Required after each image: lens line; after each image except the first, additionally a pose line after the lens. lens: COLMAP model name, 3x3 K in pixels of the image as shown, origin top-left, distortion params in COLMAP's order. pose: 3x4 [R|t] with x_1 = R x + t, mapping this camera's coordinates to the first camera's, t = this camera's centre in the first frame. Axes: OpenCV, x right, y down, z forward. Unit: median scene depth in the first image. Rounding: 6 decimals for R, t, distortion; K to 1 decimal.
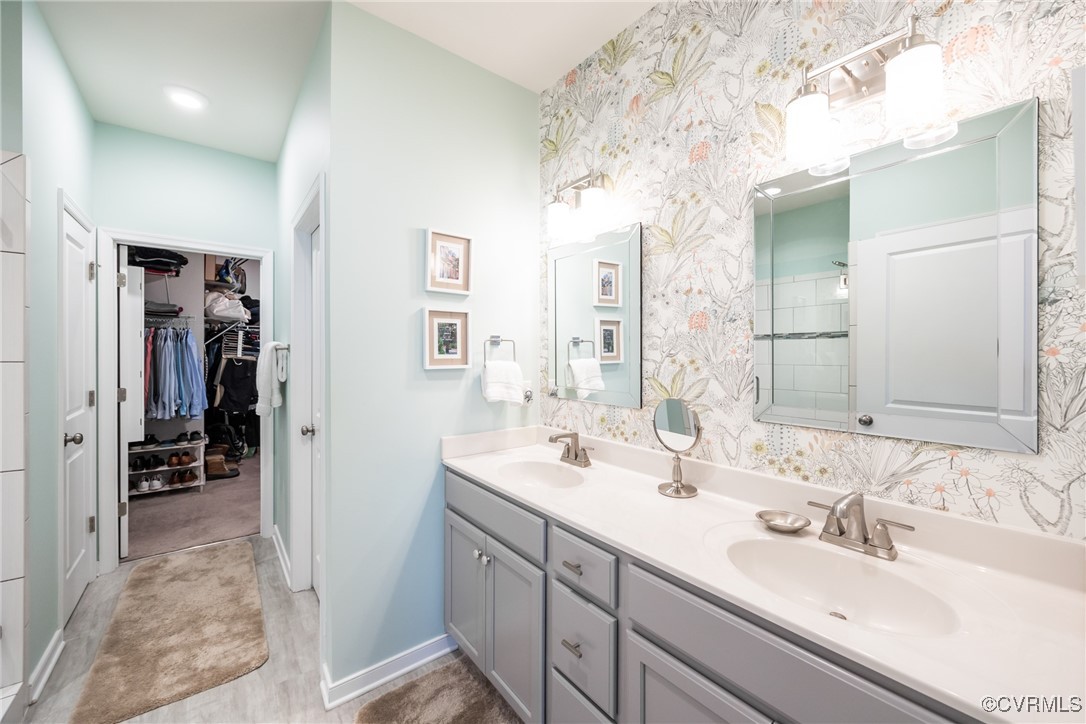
lens RADIAL K [[434.5, 0, 544.3], [0, 434.5, 355.4], [0, 0, 1]] dist [0.004189, -0.001711]
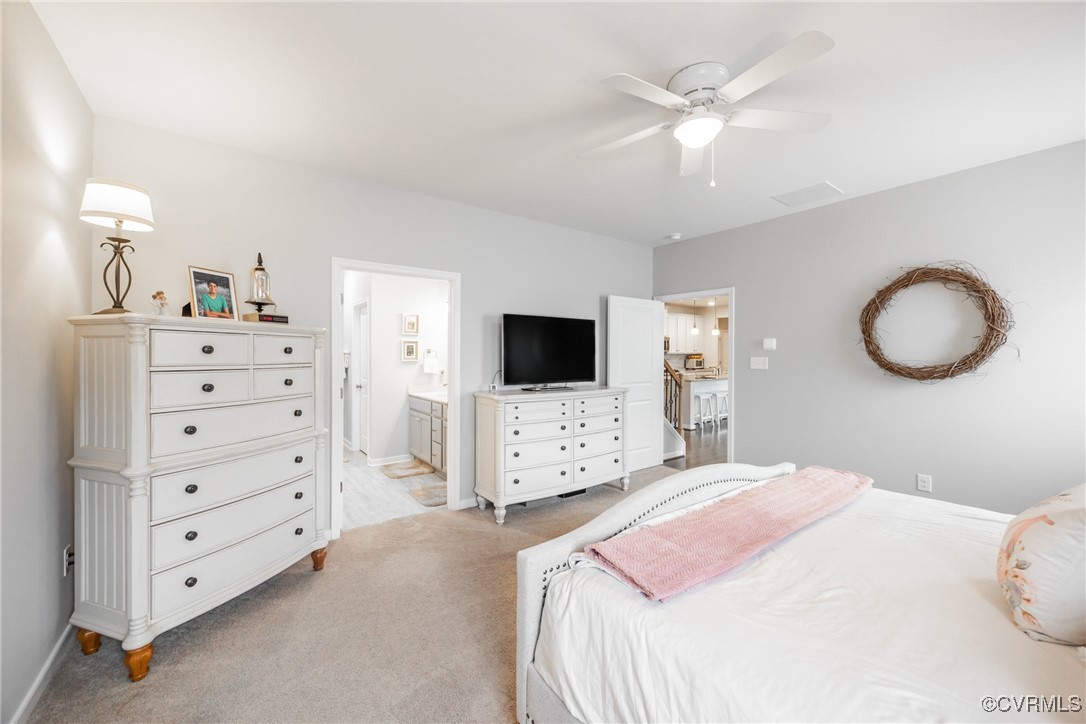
lens RADIAL K [[434.5, 0, 542.9], [0, 434.5, 363.1], [0, 0, 1]] dist [0.004189, -0.001711]
pose [[0.999831, -0.000630, -0.018368, 0.687666], [0.000813, 0.999950, 0.009960, 0.014940], [0.018361, -0.009973, 0.999782, -1.803512]]
